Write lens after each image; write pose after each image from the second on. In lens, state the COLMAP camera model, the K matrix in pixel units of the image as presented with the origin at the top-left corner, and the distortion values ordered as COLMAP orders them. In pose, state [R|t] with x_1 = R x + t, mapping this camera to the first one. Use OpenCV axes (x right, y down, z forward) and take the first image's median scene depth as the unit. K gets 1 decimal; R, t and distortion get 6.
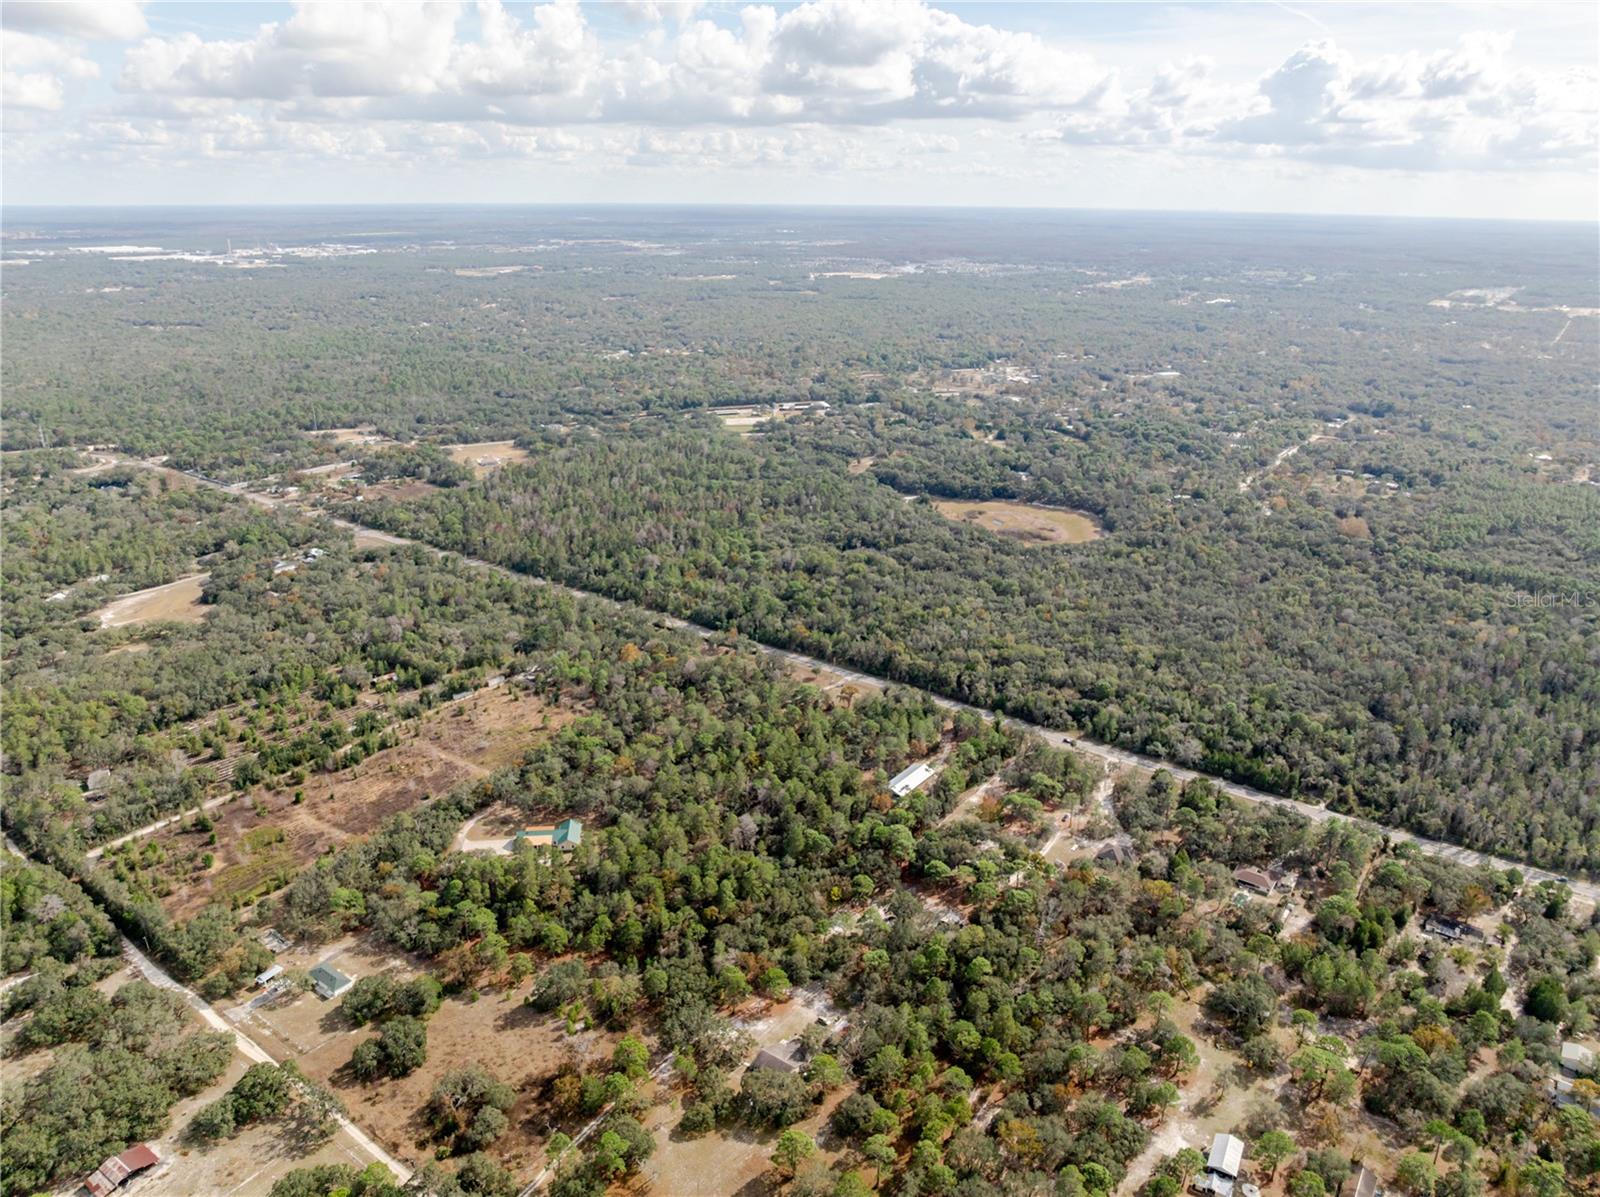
lens RADIAL K [[1118.8, 0, 799.9], [0, 1118.8, 599.1], [0, 0, 1]] dist [-0.033631, -0.005246]
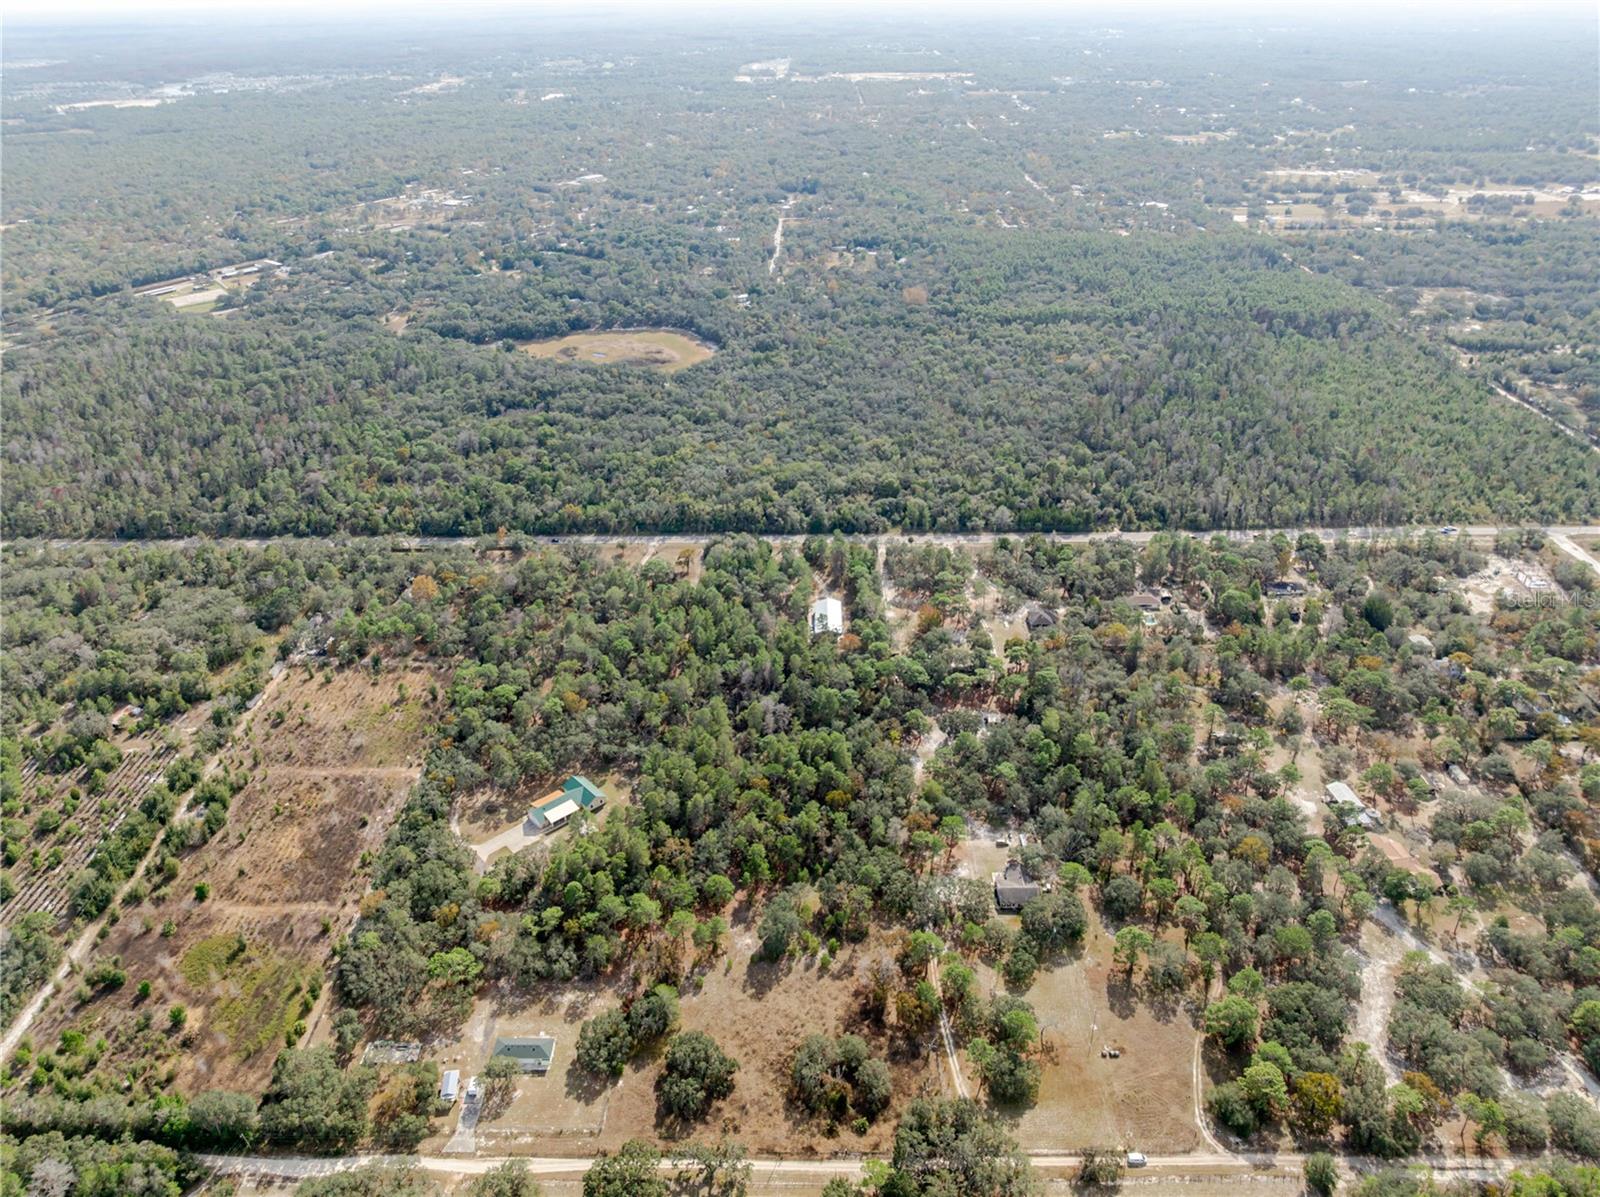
lens RADIAL K [[1110.7, 0, 799.8], [0, 1110.7, 596.9], [0, 0, 1]] dist [-0.039907, 0.001620]
pose [[0.812692, -0.302766, 0.497860, -0.395068], [0.217936, 0.950337, 0.222181, -0.079969], [-0.540403, -0.072063, 0.838314, 0.160540]]
